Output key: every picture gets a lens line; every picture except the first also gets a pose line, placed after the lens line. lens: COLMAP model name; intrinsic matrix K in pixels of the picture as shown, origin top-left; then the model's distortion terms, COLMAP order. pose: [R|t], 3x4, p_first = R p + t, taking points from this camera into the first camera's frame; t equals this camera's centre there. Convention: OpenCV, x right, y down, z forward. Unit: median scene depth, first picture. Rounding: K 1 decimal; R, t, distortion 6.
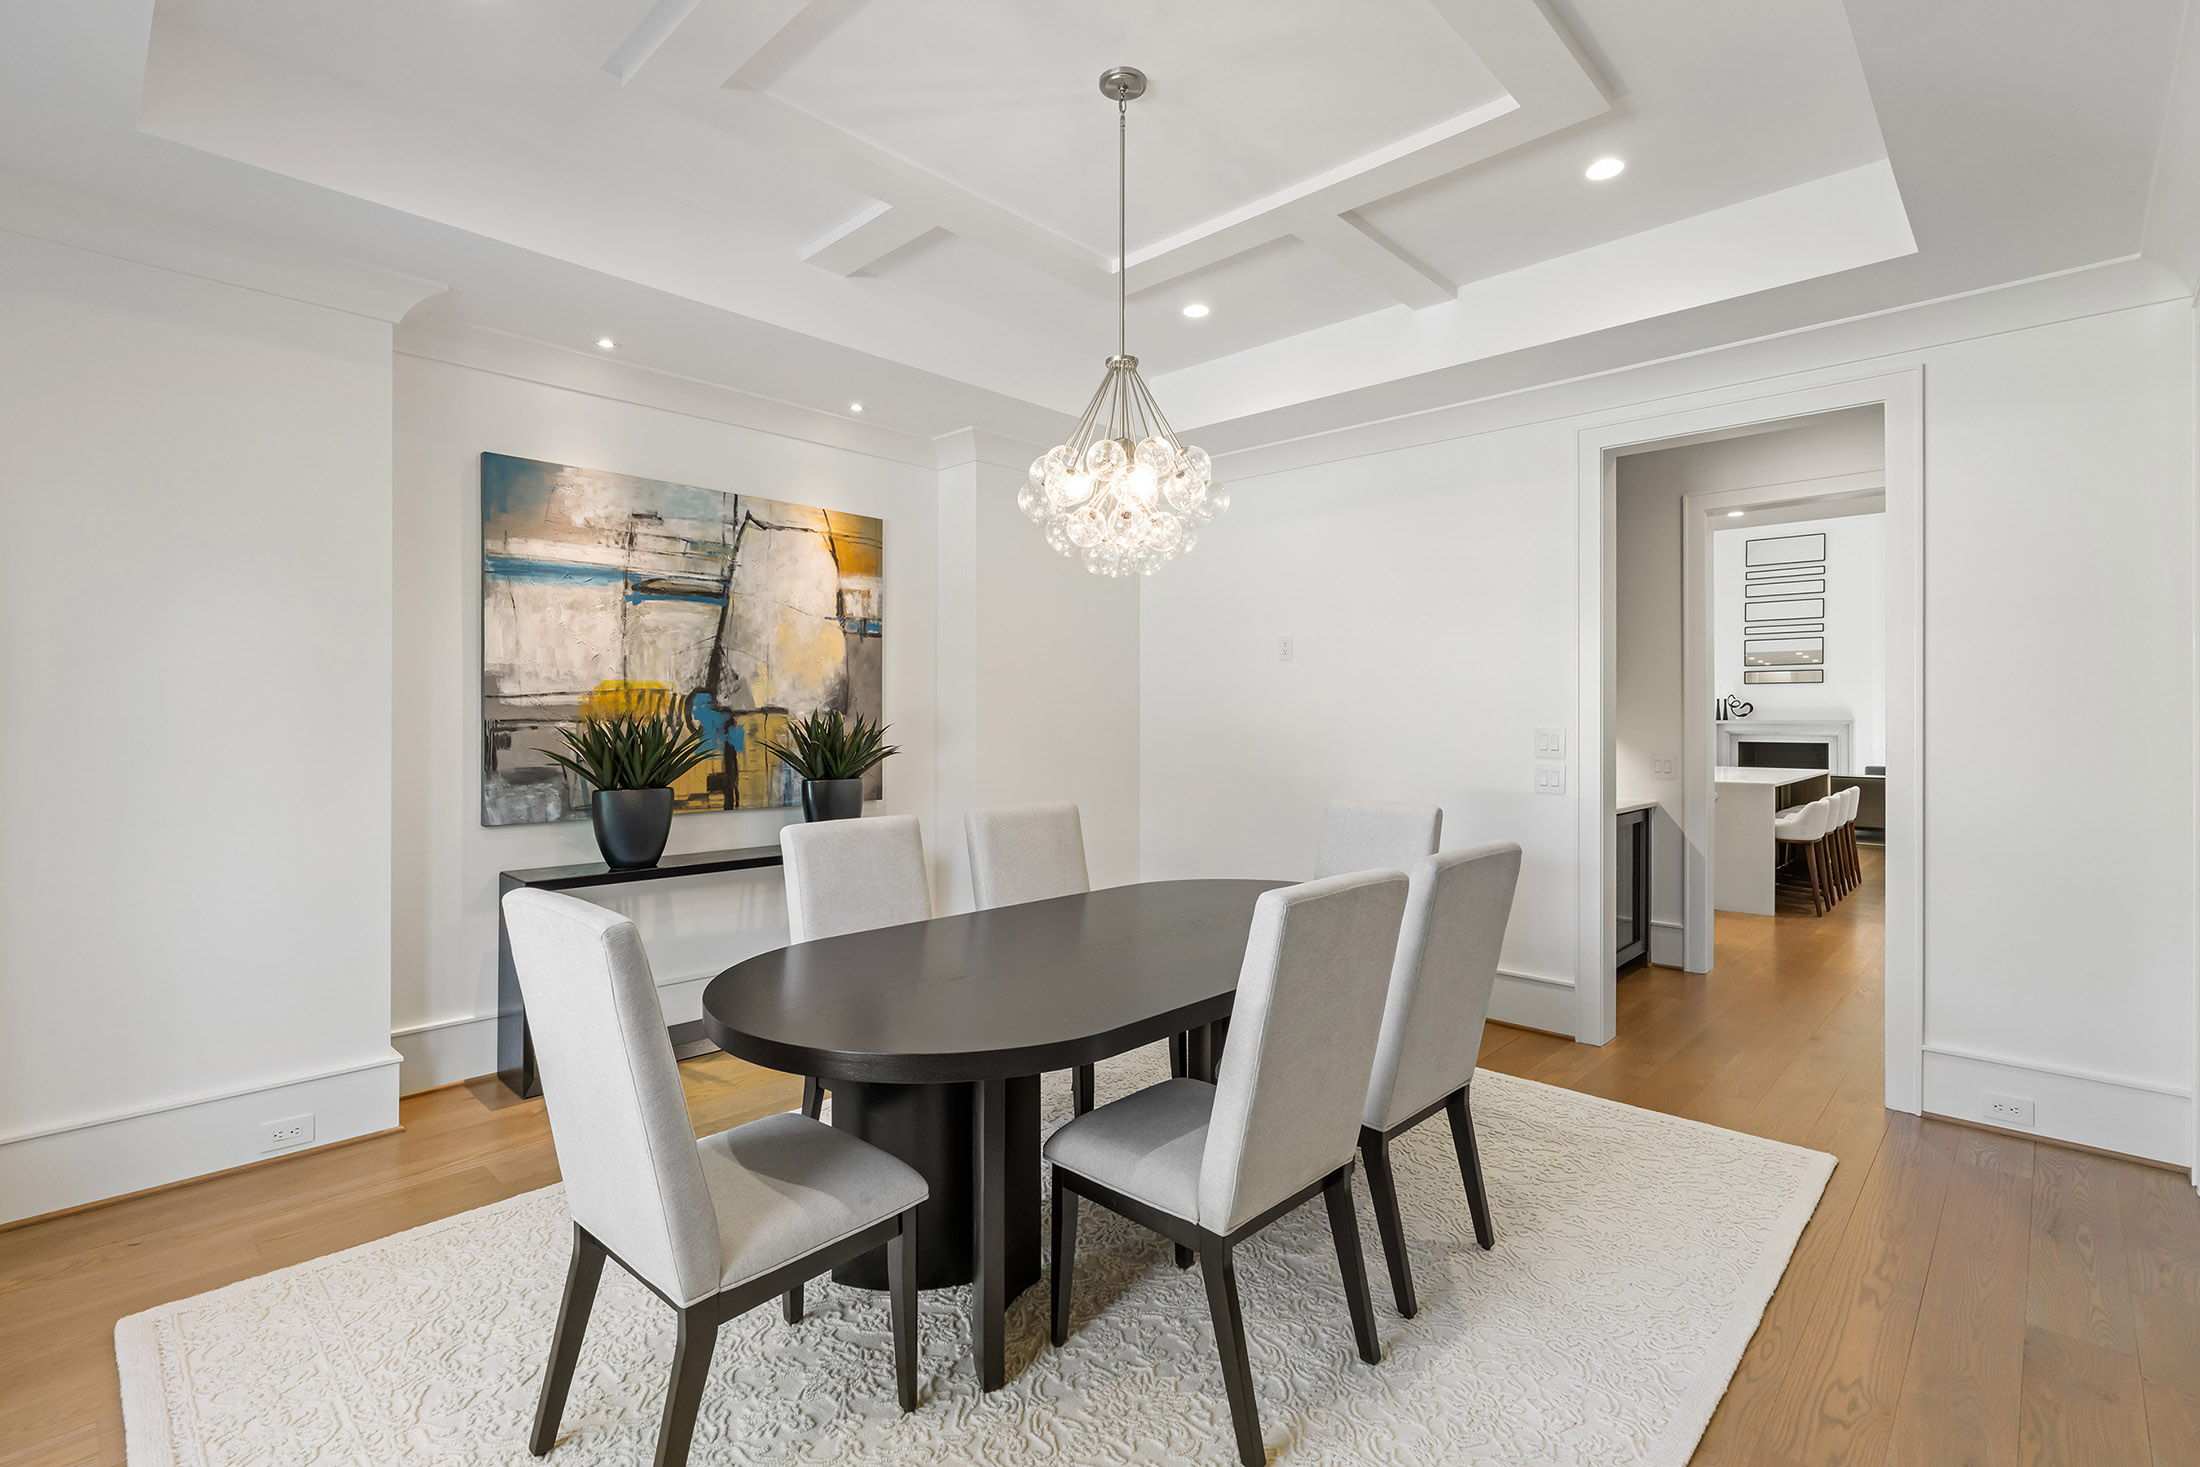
lens RADIAL K [[998.1, 0, 1107.7], [0, 998.1, 720.0], [0, 0, 1]] dist [-0.005232, 0.001398]
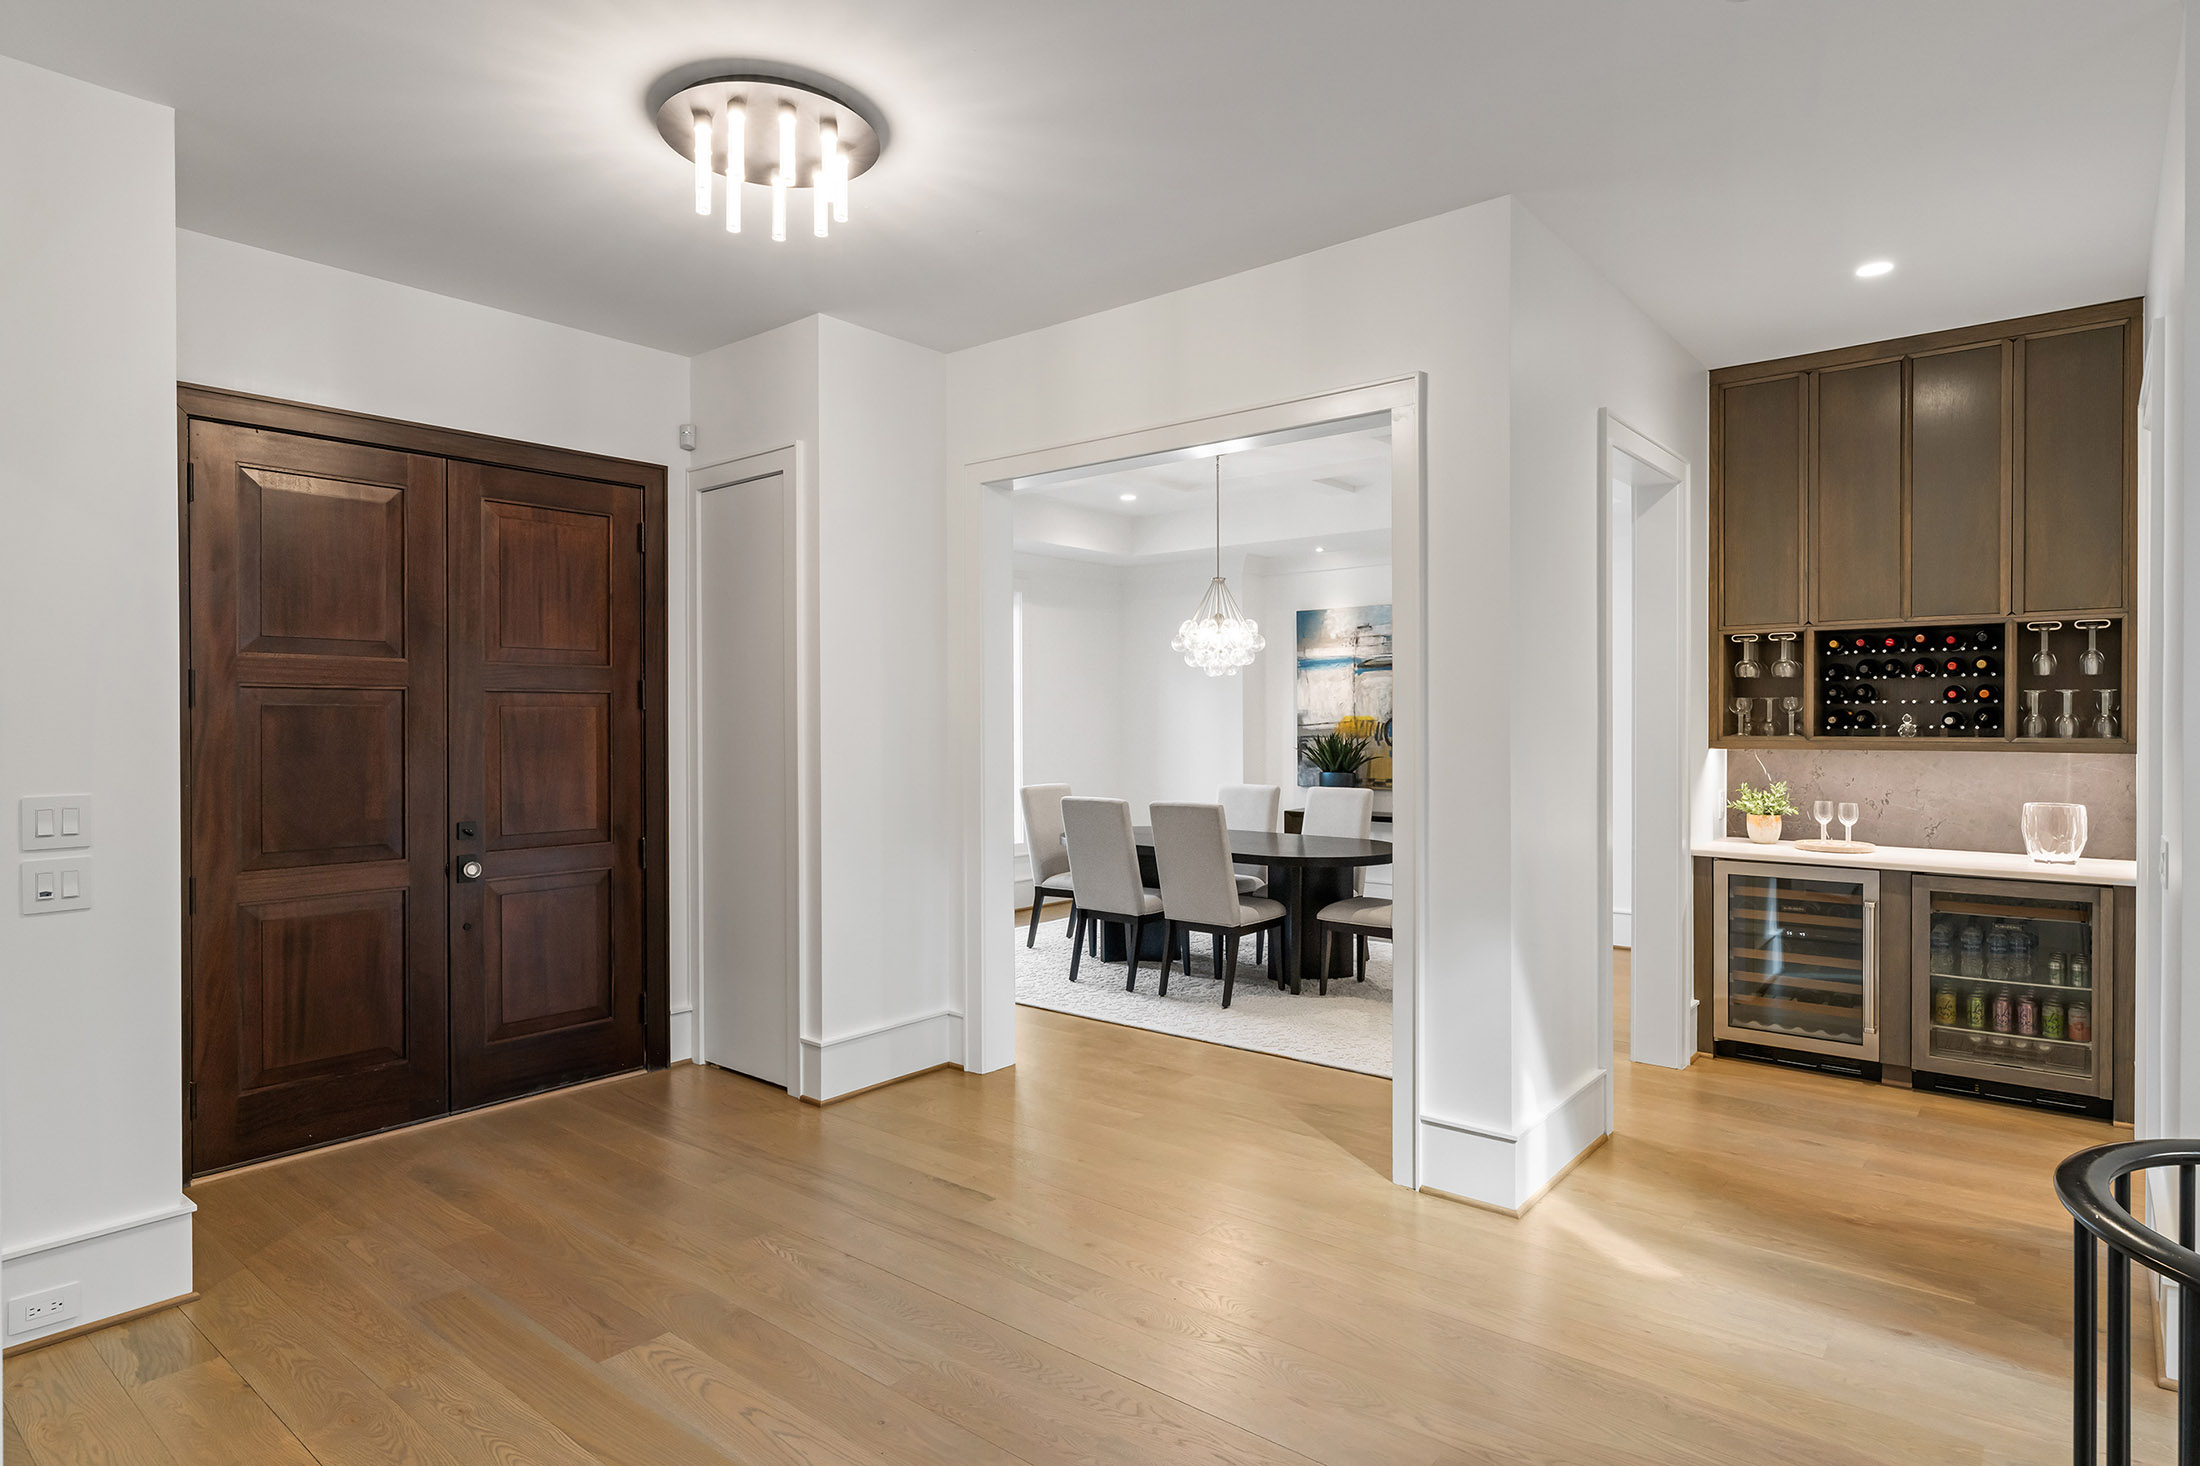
lens RADIAL K [[1195.3, 0, 1097.8], [0, 1195.3, 724.2], [0, 0, 1]] dist [0.004789, 0.000550]
pose [[0.068364, 0.006334, -0.997640, 1.781313], [0.001687, 0.999978, 0.006465, -0.040074], [0.997659, -0.002125, 0.068351, 0.367949]]
